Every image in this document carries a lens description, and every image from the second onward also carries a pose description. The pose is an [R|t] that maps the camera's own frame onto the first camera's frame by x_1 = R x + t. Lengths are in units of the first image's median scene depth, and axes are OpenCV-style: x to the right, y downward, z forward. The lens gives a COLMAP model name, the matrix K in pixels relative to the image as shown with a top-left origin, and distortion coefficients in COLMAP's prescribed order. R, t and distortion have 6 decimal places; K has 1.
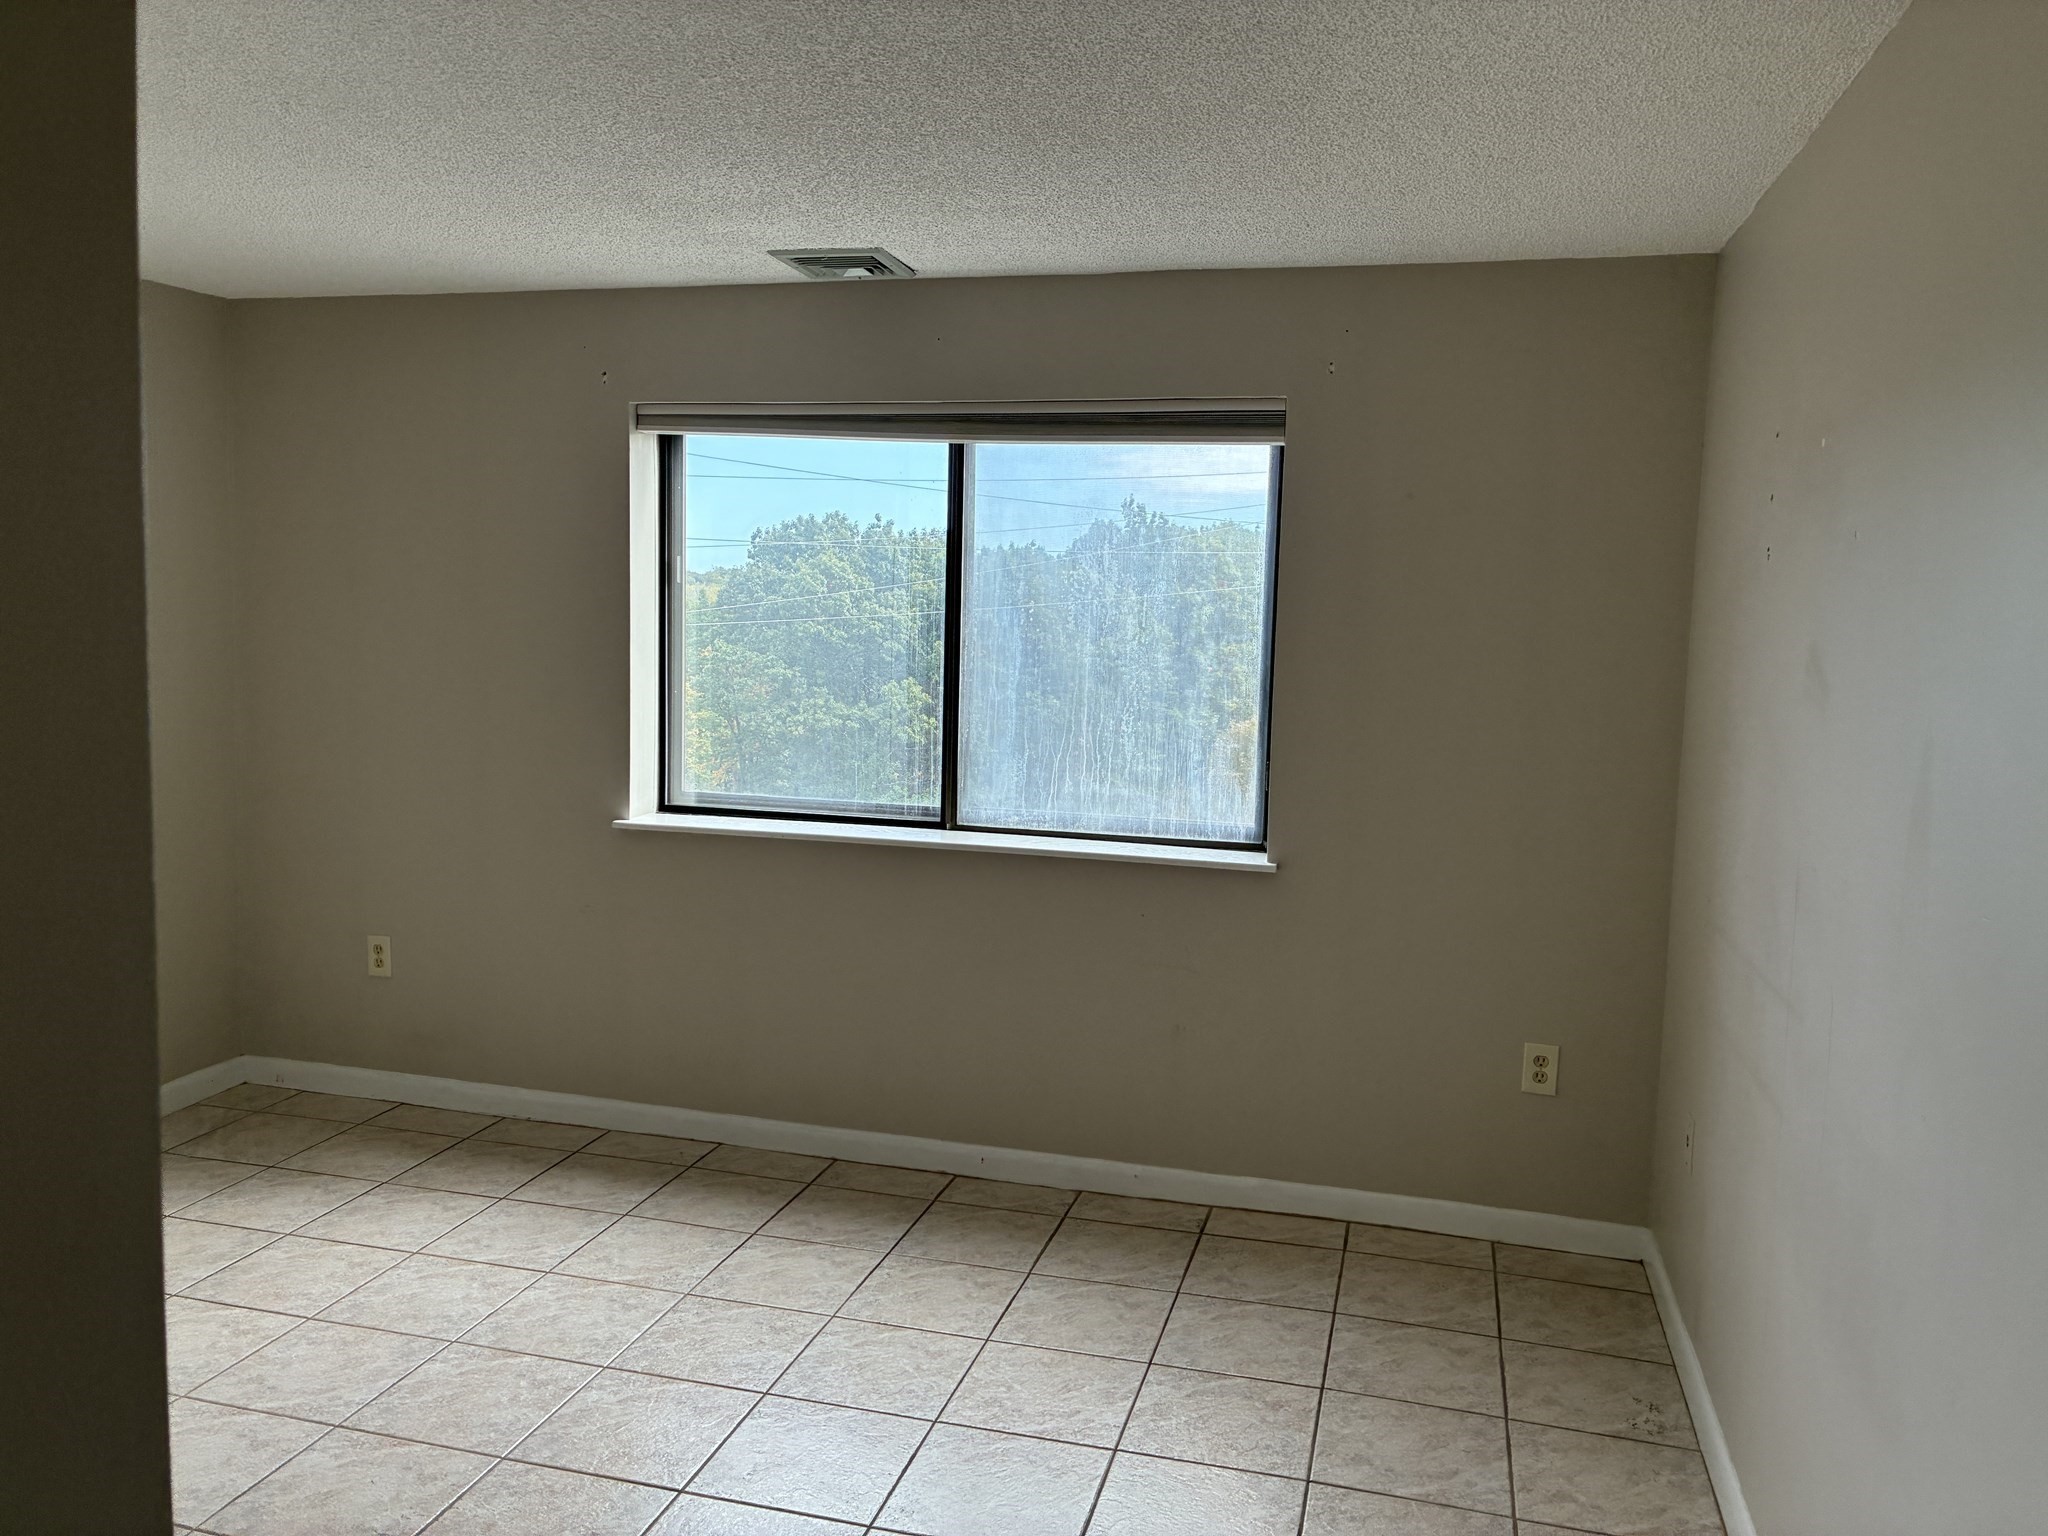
lens RADIAL K [[1556.7, 0, 1024.0], [0, 1556.7, 768.0], [0, 0, 1]] dist [0.001407, -0.001204]
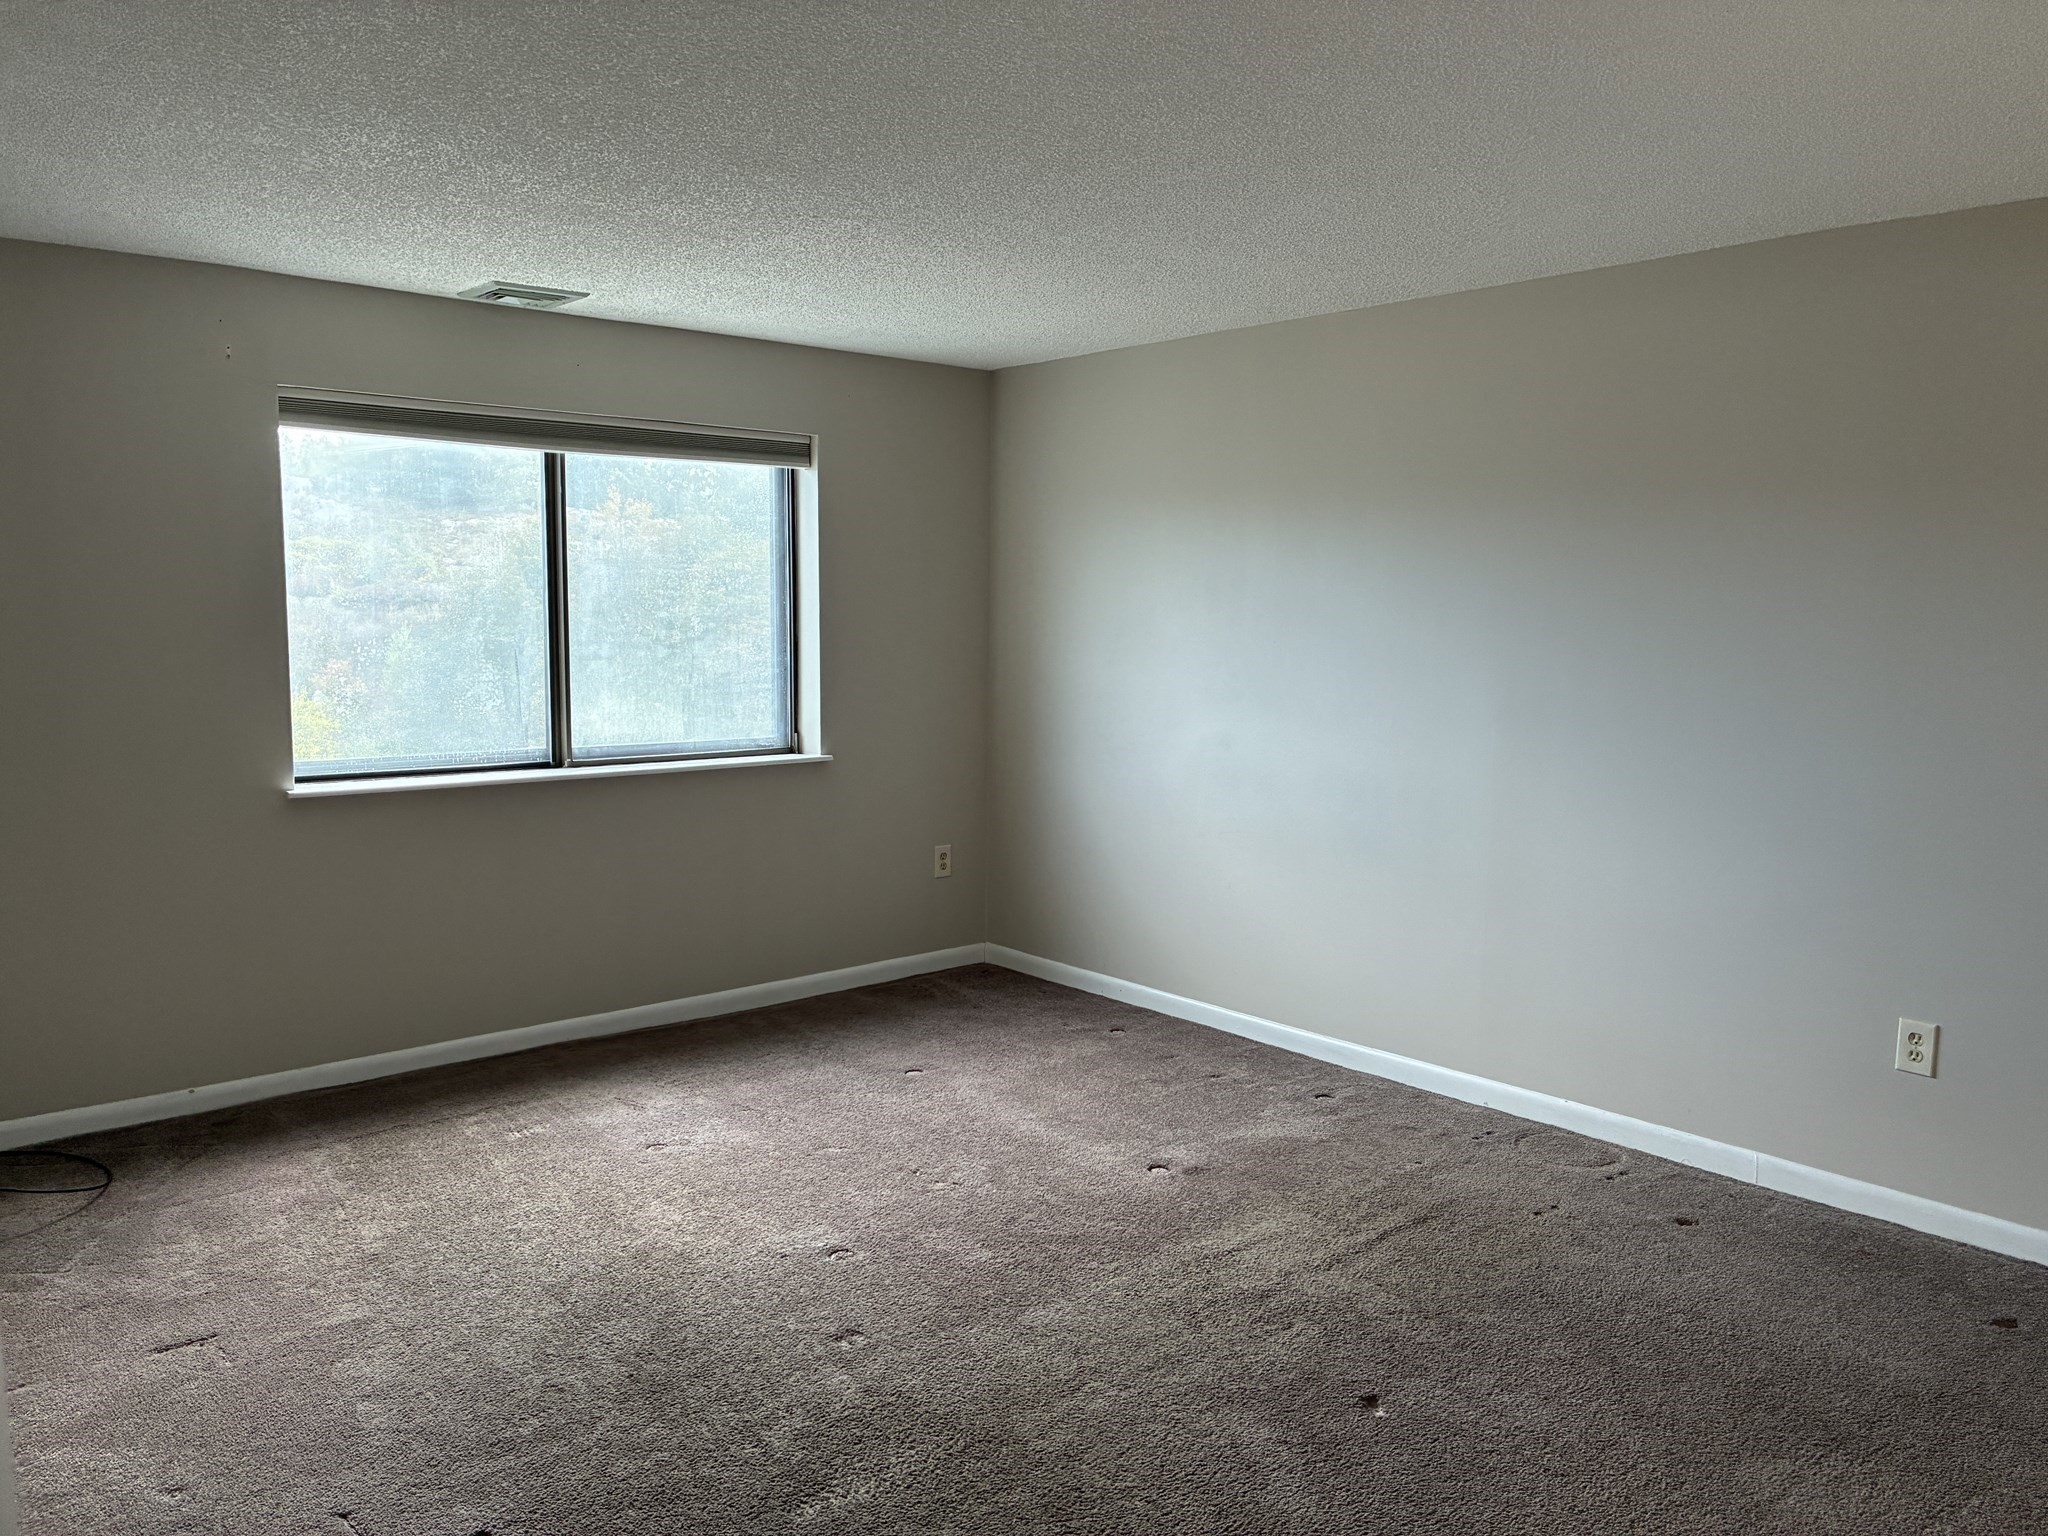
lens RADIAL K [[1556.7, 0, 1024.0], [0, 1556.7, 768.0], [0, 0, 1]] dist [0.001407, -0.001204]
pose [[0.559225, -0.120166, 0.820261, -0.881977], [0.105727, 0.991697, 0.073200, -0.011883], [-0.822247, 0.045789, 0.567287, 0.005793]]
